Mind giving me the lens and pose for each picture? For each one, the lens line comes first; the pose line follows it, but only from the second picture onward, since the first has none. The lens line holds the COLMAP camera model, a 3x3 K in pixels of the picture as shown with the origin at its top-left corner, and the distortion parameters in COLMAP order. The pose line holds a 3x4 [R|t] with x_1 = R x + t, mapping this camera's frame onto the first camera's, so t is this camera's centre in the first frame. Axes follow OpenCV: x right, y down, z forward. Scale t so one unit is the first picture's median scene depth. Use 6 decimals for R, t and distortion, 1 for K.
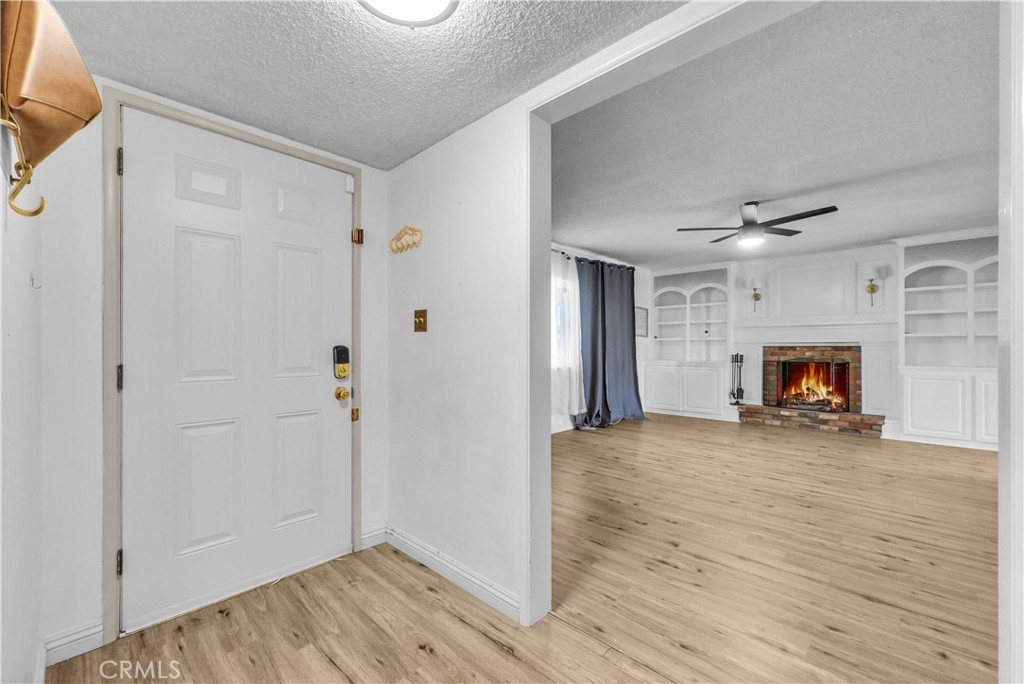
lens RADIAL K [[417.8, 0, 512.3], [0, 417.8, 344.6], [0, 0, 1]] dist [0.000647, -0.000055]
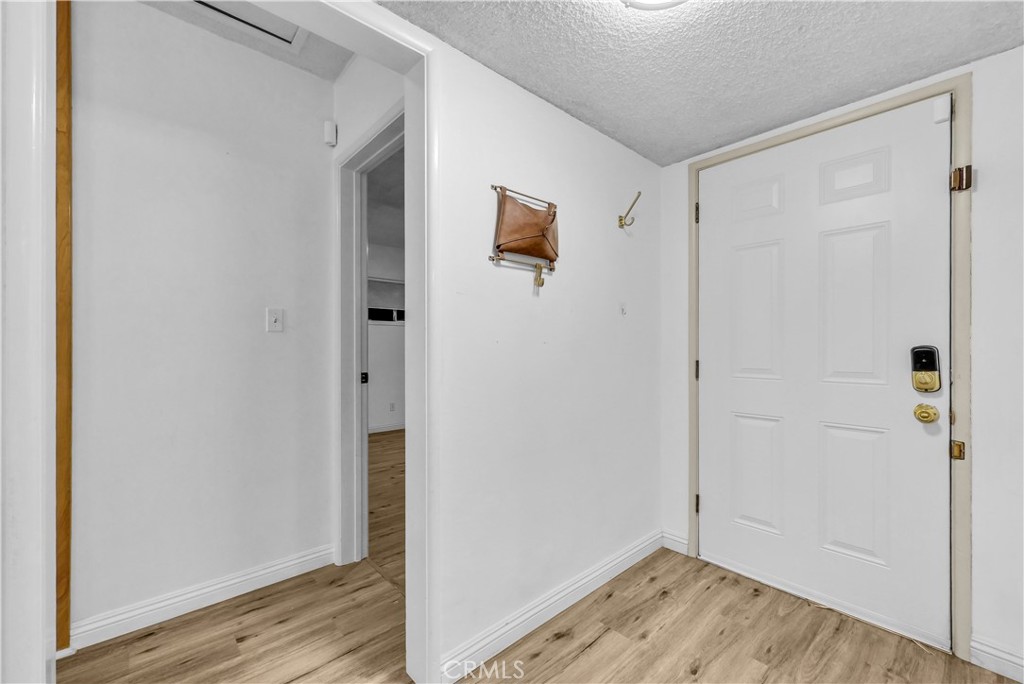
lens RADIAL K [[417.8, 0, 516.3], [0, 417.8, 347.7], [0, 0, 1]] dist [0.000647, -0.000055]
pose [[-0.070653, 0.001526, -0.997500, 0.431004], [0.003941, 0.999991, 0.001251, 0.001683], [0.997493, -0.003843, -0.070658, 0.450650]]
